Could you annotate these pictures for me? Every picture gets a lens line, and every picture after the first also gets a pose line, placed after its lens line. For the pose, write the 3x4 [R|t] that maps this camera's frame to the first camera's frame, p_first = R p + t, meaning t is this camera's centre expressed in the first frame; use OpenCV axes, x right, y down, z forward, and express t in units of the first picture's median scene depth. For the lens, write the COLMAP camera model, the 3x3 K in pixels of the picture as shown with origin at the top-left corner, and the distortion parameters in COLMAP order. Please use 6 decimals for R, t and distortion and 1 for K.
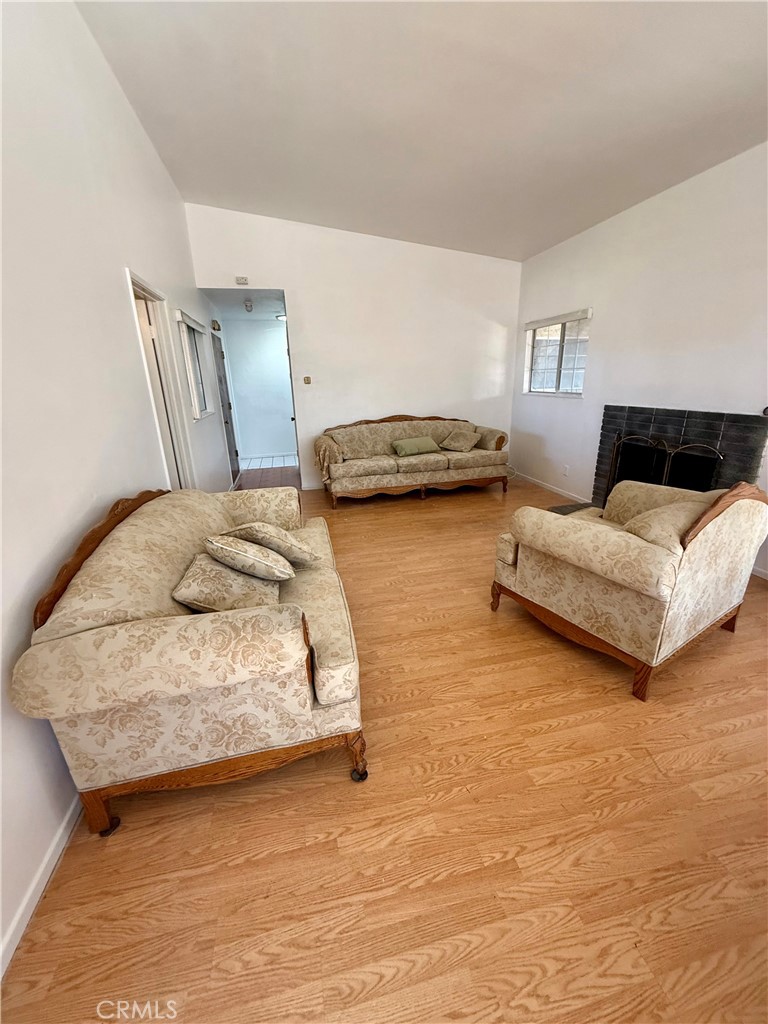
lens RADIAL K [[411.4, 0, 384.0], [0, 411.4, 512.0], [0, 0, 1]] dist [-0.000780, -0.000019]
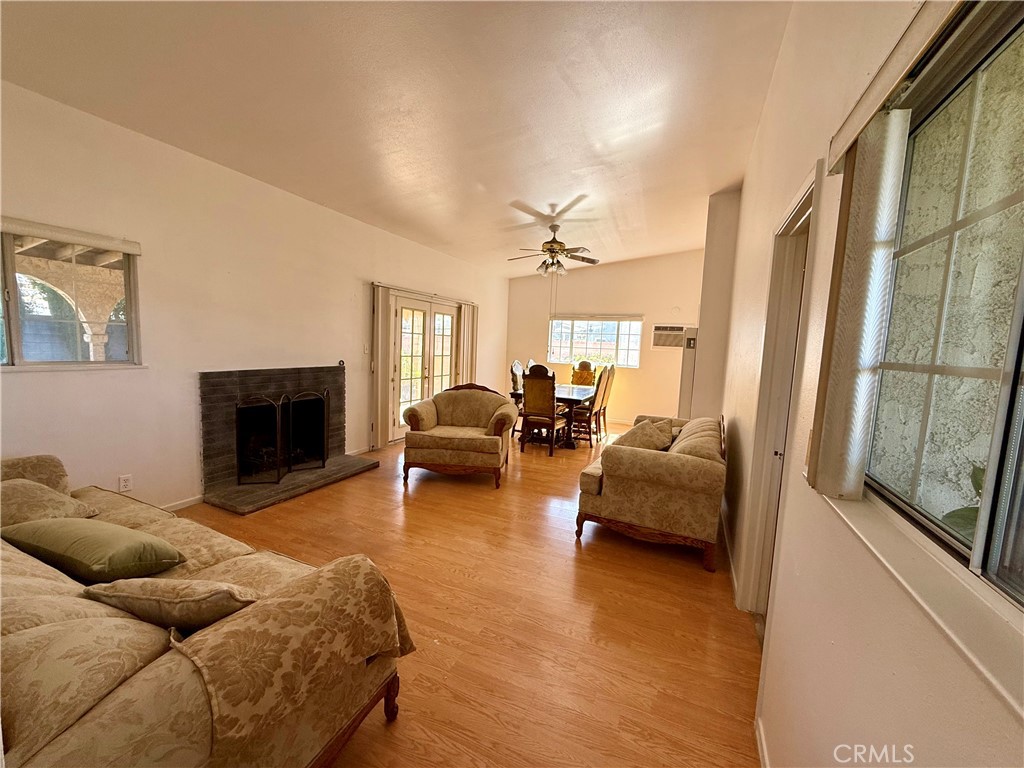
lens RADIAL K [[411.4, 0, 512.0], [0, 411.4, 384.0], [0, 0, 1]] dist [-0.000780, -0.000019]
pose [[-0.798169, -0.067366, 0.598656, -0.468482], [0.166982, 0.930053, 0.327290, -0.431725], [-0.578830, 0.361197, -0.731090, 1.336480]]
